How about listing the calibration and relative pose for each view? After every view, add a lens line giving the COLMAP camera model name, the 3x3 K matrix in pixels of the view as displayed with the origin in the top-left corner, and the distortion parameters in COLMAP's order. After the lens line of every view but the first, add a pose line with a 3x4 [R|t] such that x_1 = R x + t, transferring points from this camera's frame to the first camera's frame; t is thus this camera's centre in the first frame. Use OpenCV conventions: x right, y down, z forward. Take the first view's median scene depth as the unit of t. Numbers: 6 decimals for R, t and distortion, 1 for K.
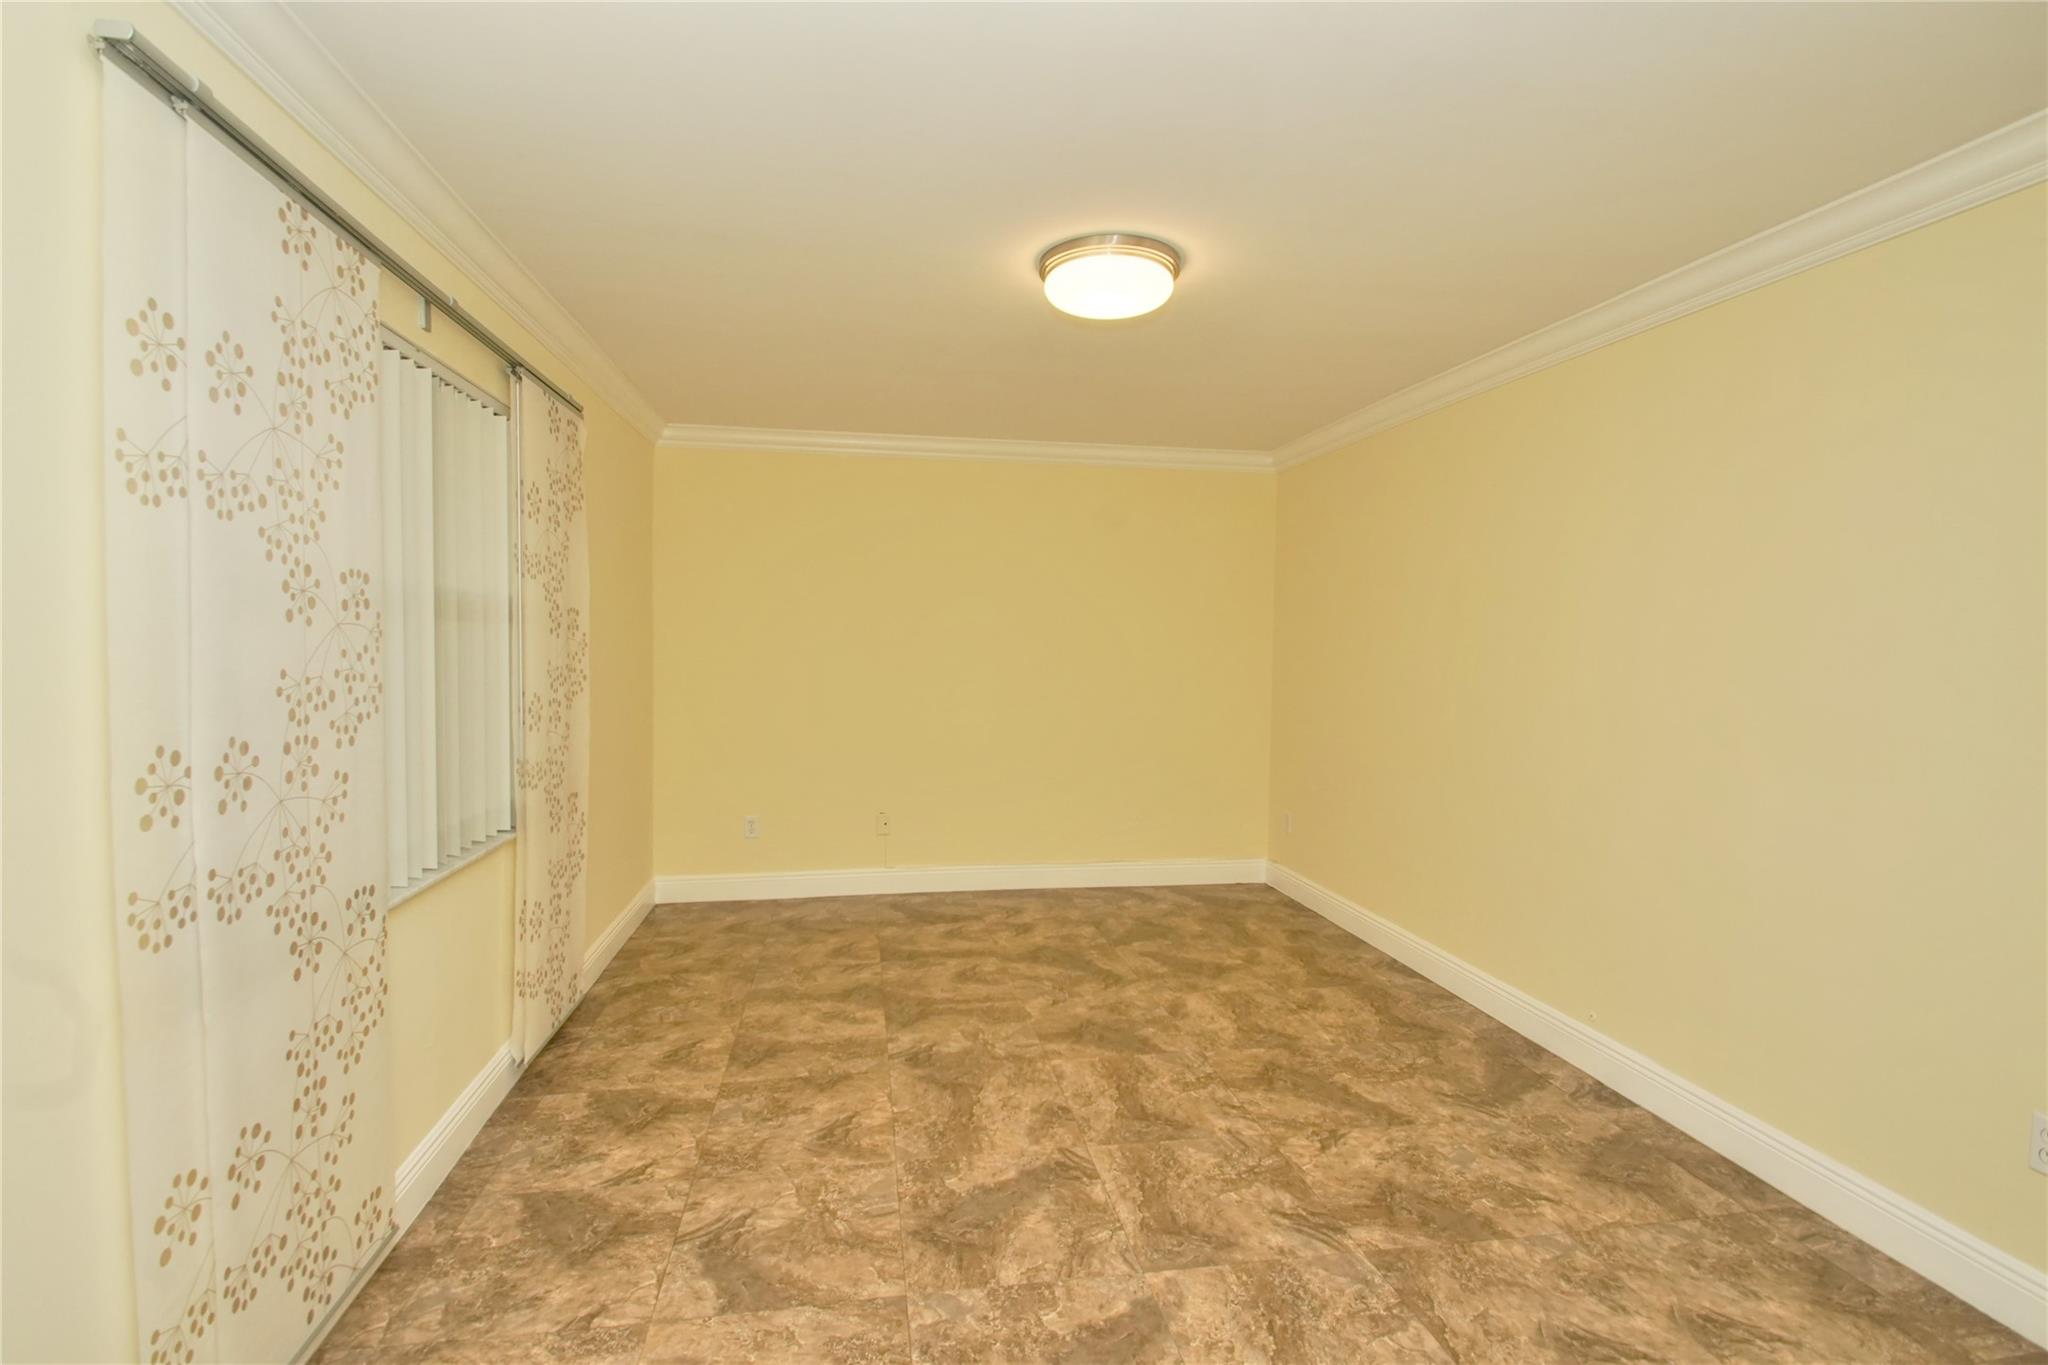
lens RADIAL K [[932.7, 0, 1024.0], [0, 932.7, 682.5], [0, 0, 1]] dist [0.015726, -0.024113]
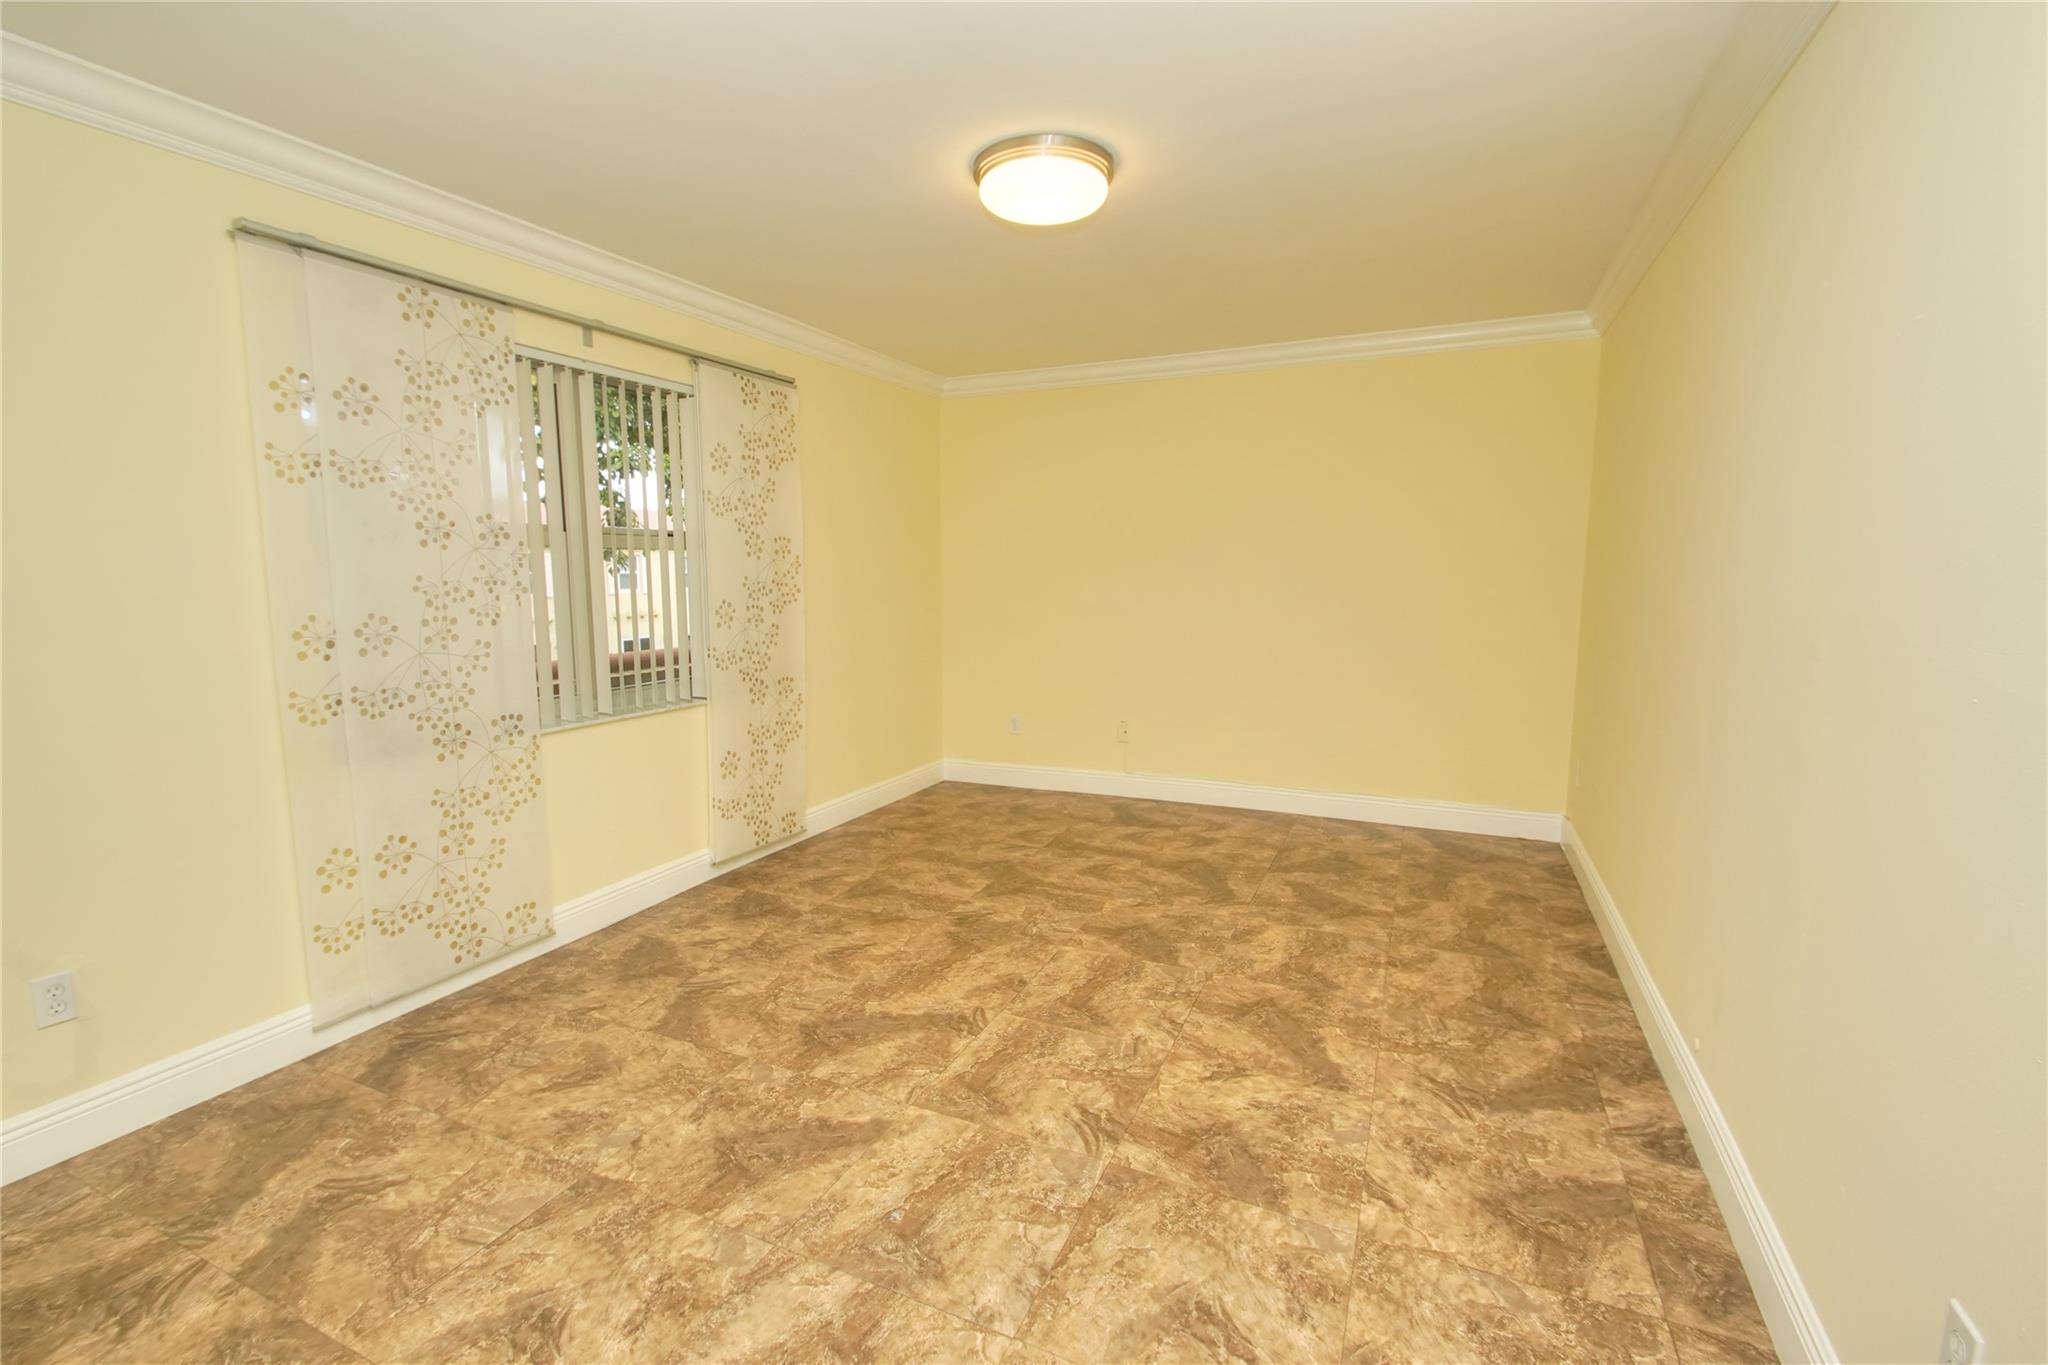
lens RADIAL K [[896.6, 0, 1001.2], [0, 896.6, 683.9], [0, 0, 1]] dist [0.009867, -0.016926]
pose [[0.826963, 0.053454, -0.559710, 0.574419], [-0.008184, 0.996509, 0.083078, 0.021595], [0.562197, -0.064122, 0.824514, 0.139973]]
